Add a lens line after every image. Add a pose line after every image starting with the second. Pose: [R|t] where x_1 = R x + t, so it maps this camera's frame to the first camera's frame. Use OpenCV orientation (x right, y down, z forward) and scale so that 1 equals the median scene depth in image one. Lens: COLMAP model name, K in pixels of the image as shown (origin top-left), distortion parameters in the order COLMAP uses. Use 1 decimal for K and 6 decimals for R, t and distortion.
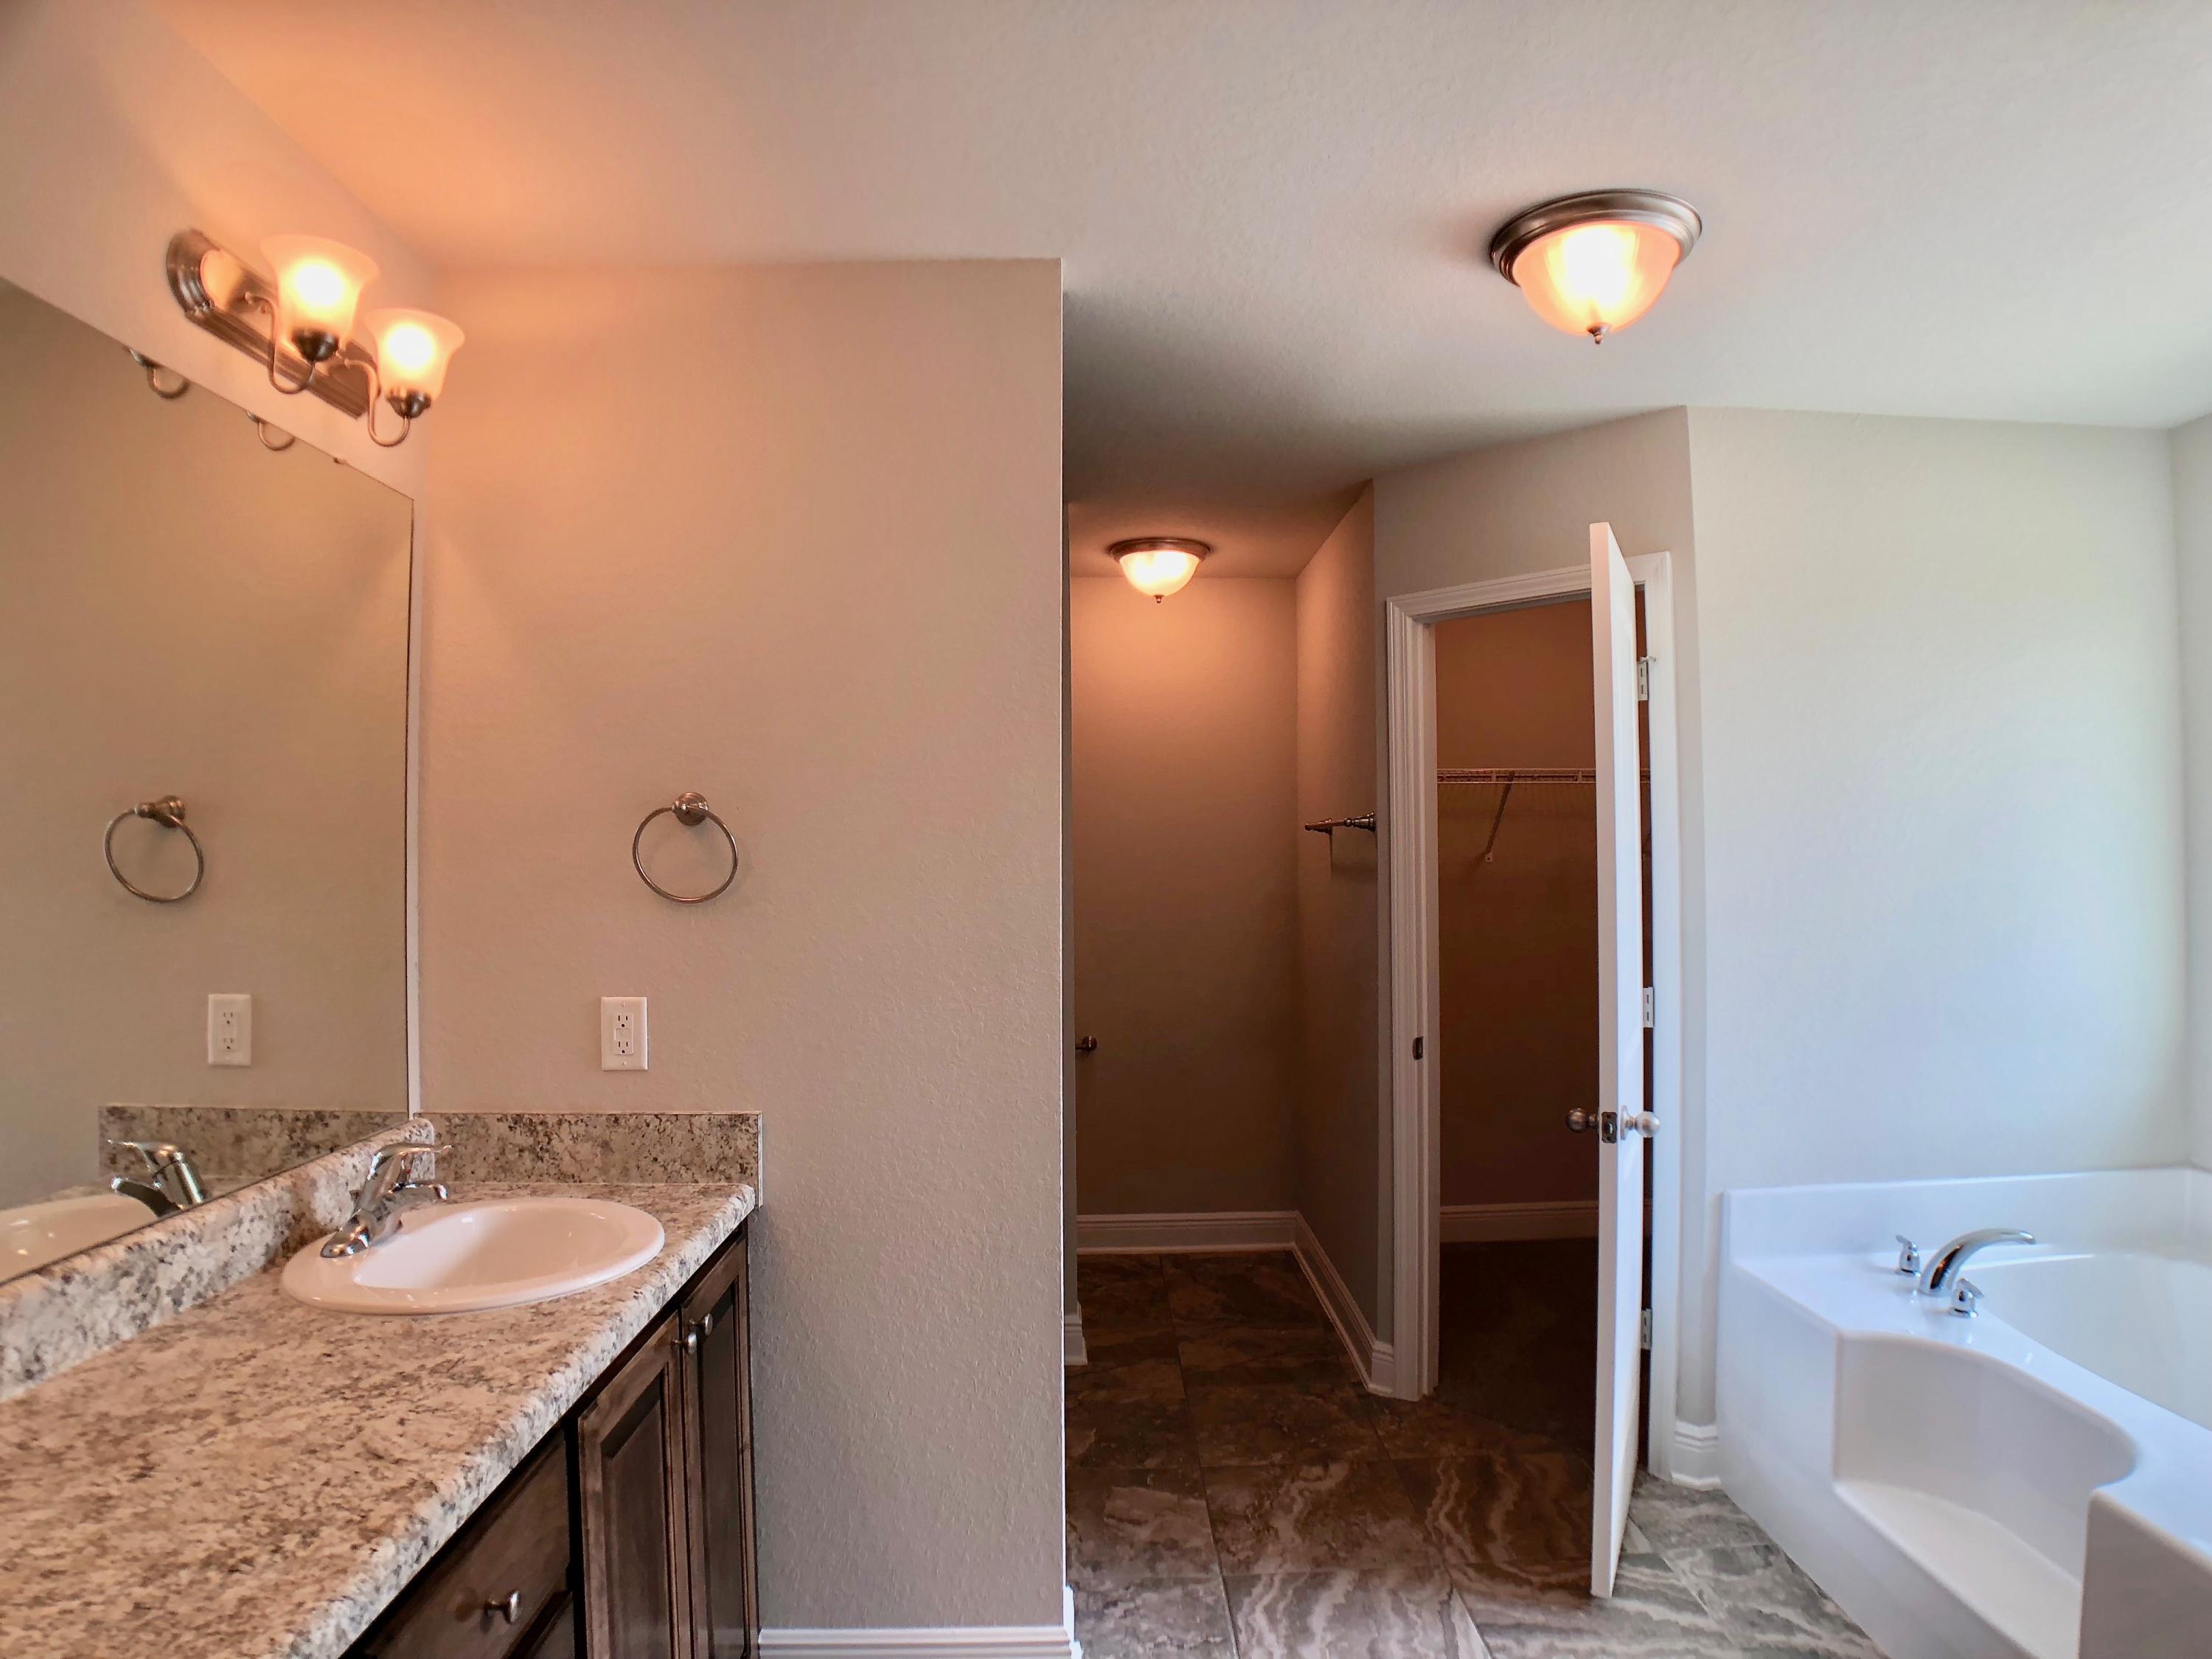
lens RADIAL K [[1232.9, 0, 1111.6], [0, 1232.9, 828.7], [0, 0, 1]] dist [-0.117329, 0.029534]
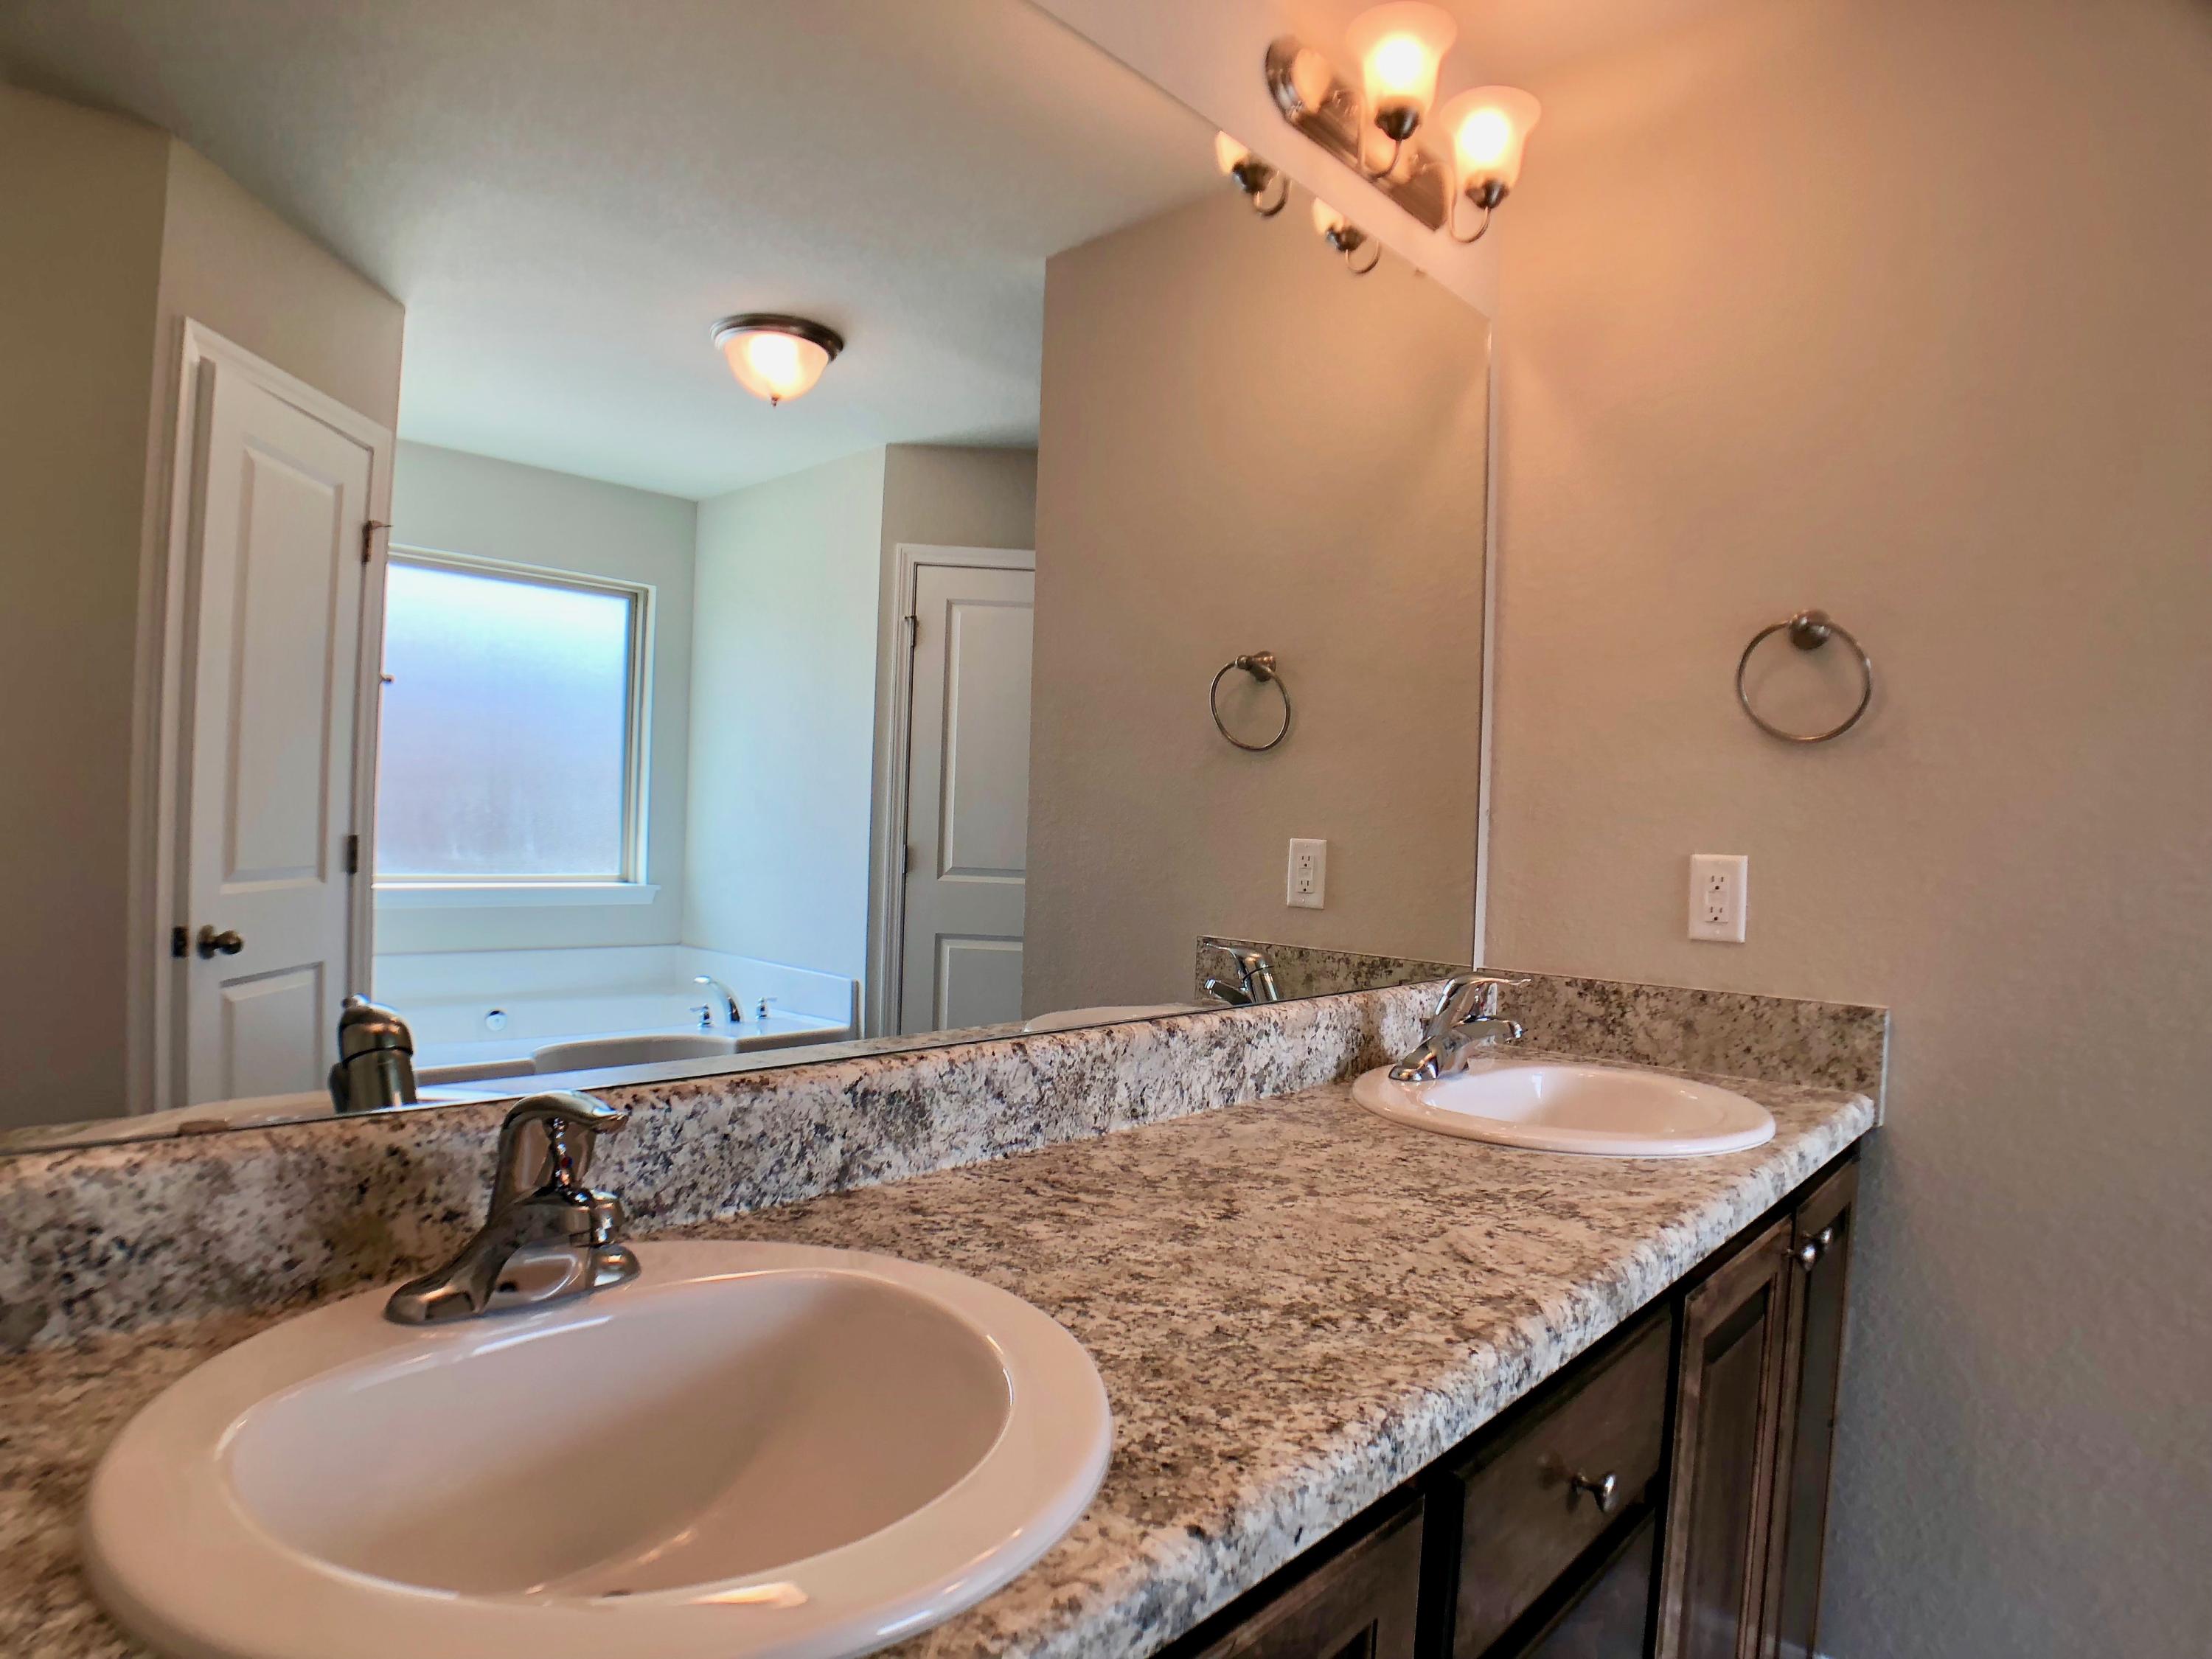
lens RADIAL K [[1232.9, 0, 1111.6], [0, 1232.9, 828.7], [0, 0, 1]] dist [-0.117329, 0.029534]
pose [[0.703834, 0.030647, -0.709703, -0.168796], [-0.021916, 0.999530, 0.021427, 0.176727], [0.710026, 0.000473, 0.704175, 0.163714]]
